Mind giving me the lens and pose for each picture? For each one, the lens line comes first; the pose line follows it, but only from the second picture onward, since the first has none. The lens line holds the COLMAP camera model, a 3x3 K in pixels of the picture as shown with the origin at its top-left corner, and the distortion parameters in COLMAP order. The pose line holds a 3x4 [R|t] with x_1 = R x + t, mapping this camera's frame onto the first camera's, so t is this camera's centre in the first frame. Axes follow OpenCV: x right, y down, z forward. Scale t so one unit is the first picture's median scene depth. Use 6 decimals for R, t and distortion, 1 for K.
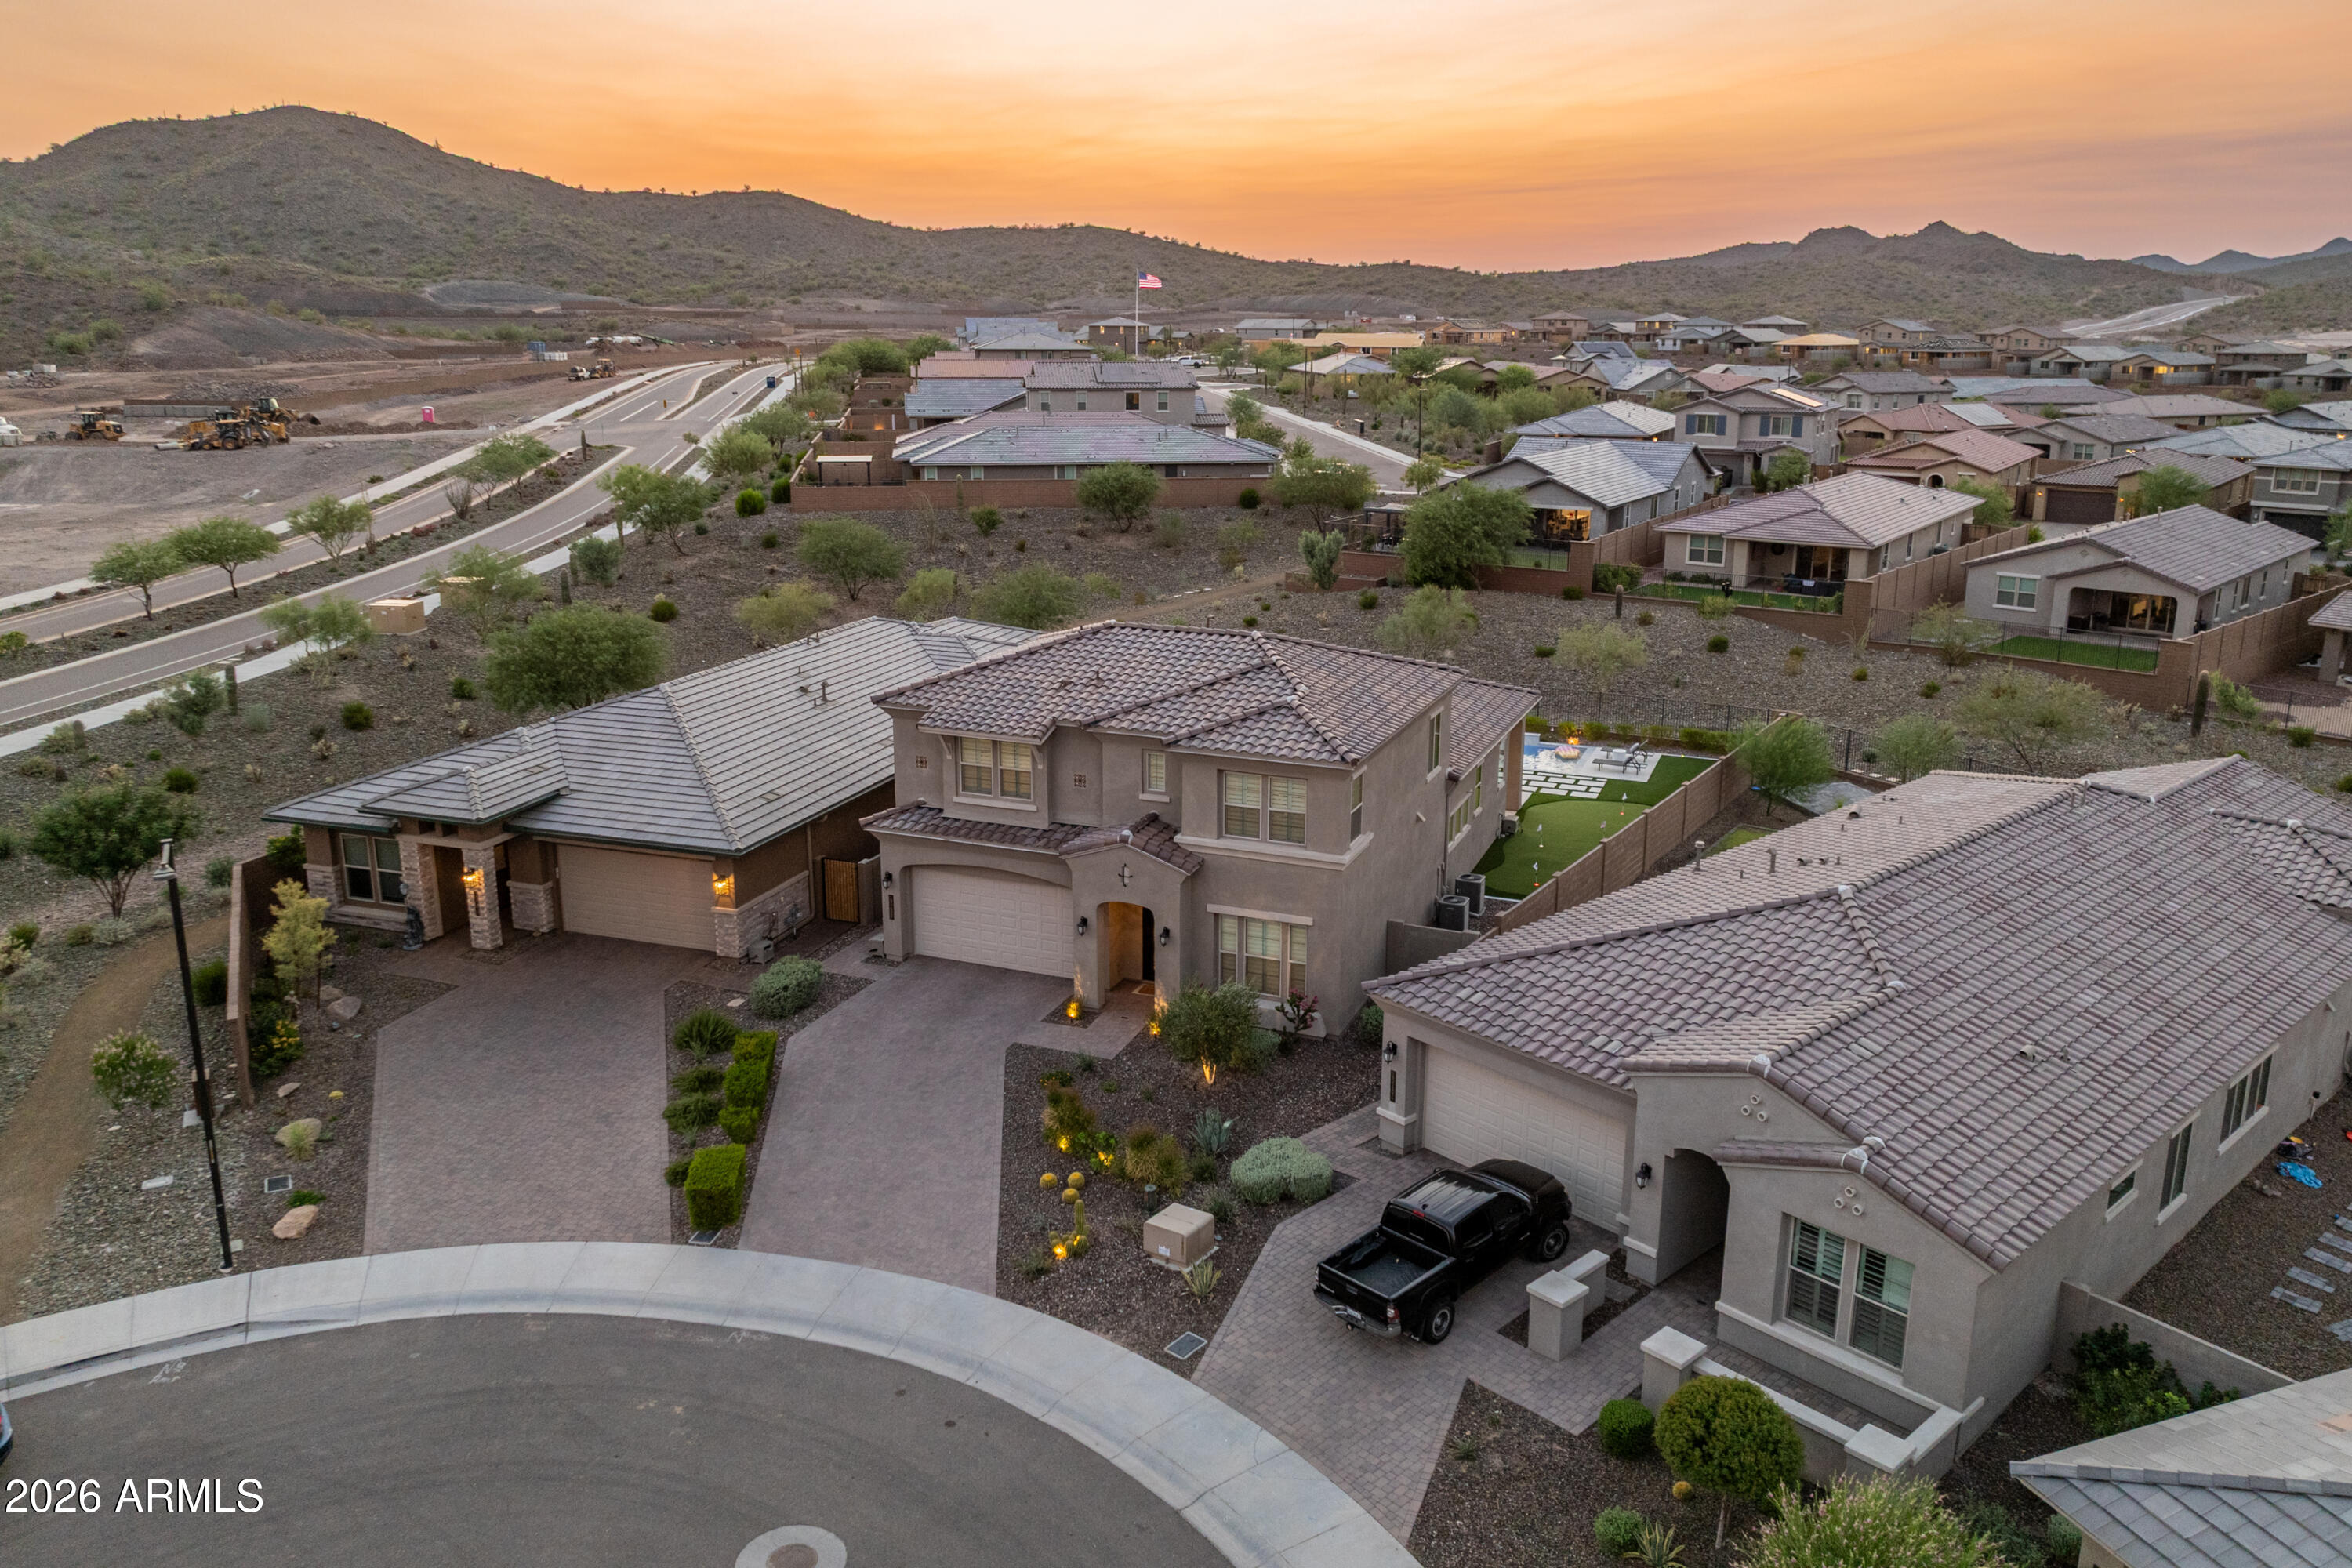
lens RADIAL K [[1892.8, 0, 1225.3], [0, 1892.8, 851.4], [0, 0, 1]] dist [0.022130, -0.002843]
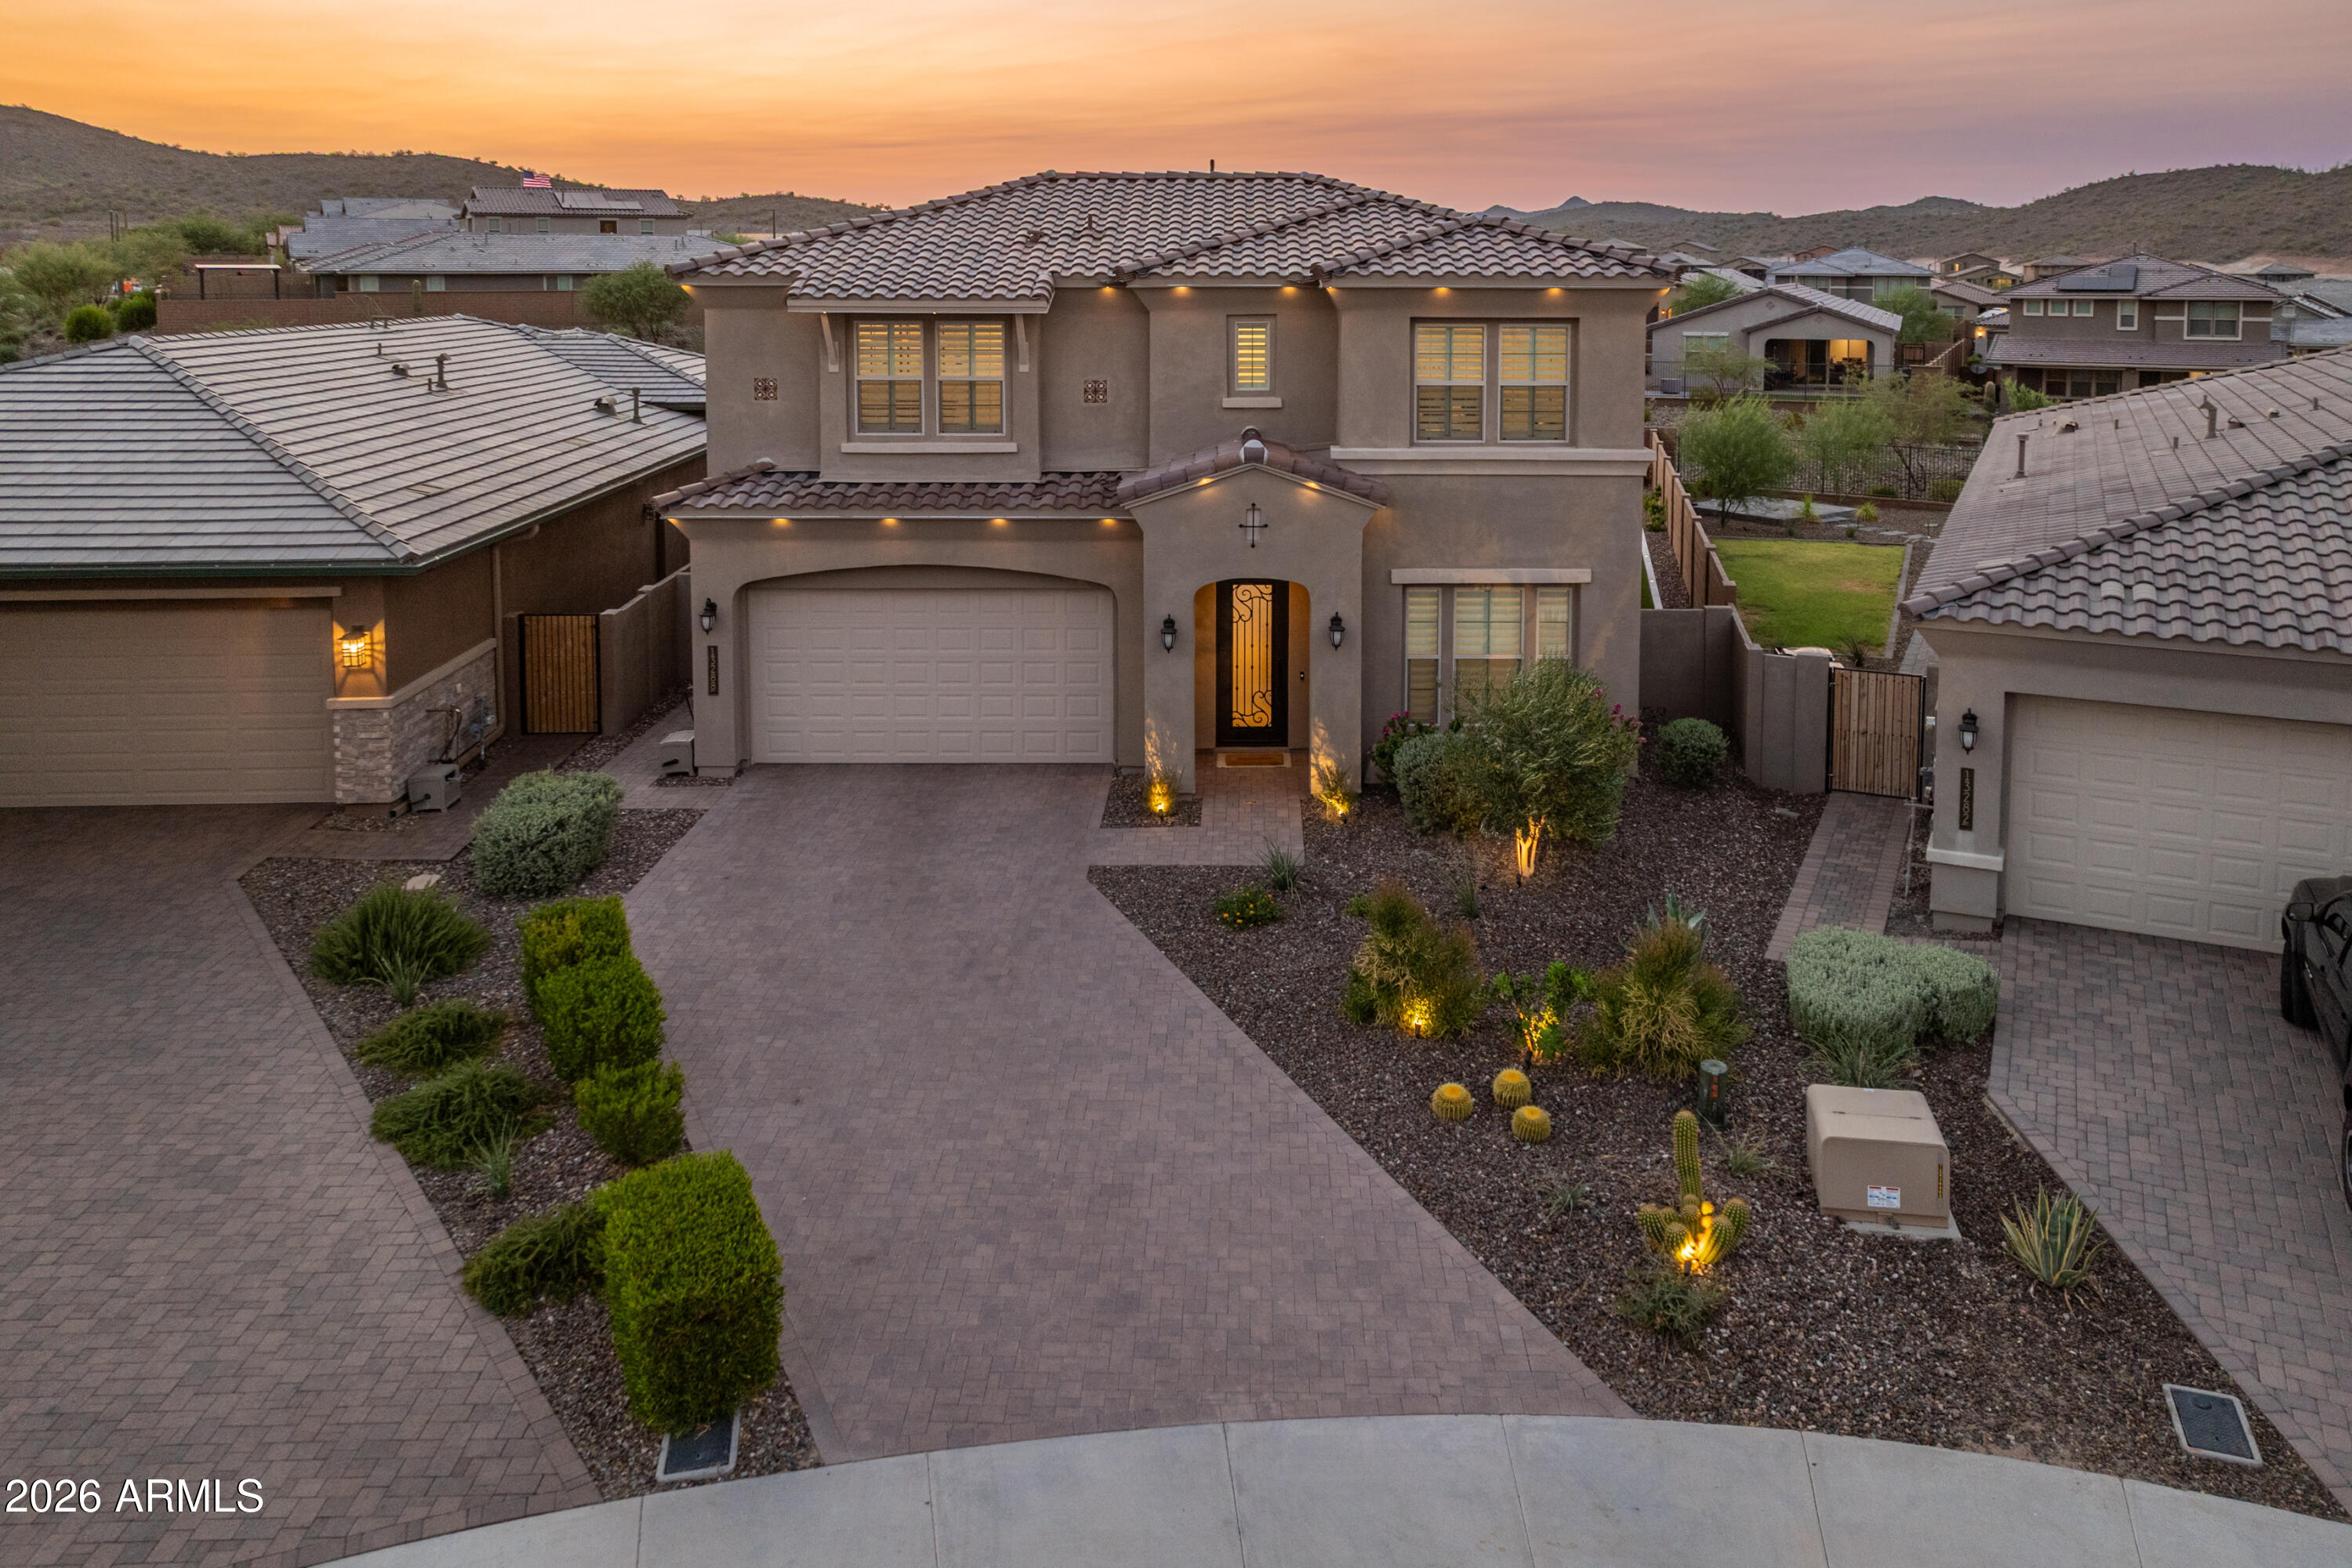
lens RADIAL K [[1734.2, 0, 1238.6], [0, 1734.2, 480.9], [0, 0, 1]] dist [-0.001926, 0.002191]
pose [[0.914535, -0.040264, 0.402497, -0.236642], [0.119861, 0.977321, -0.174575, 0.079907], [-0.386340, 0.207899, 0.898621, 0.513406]]
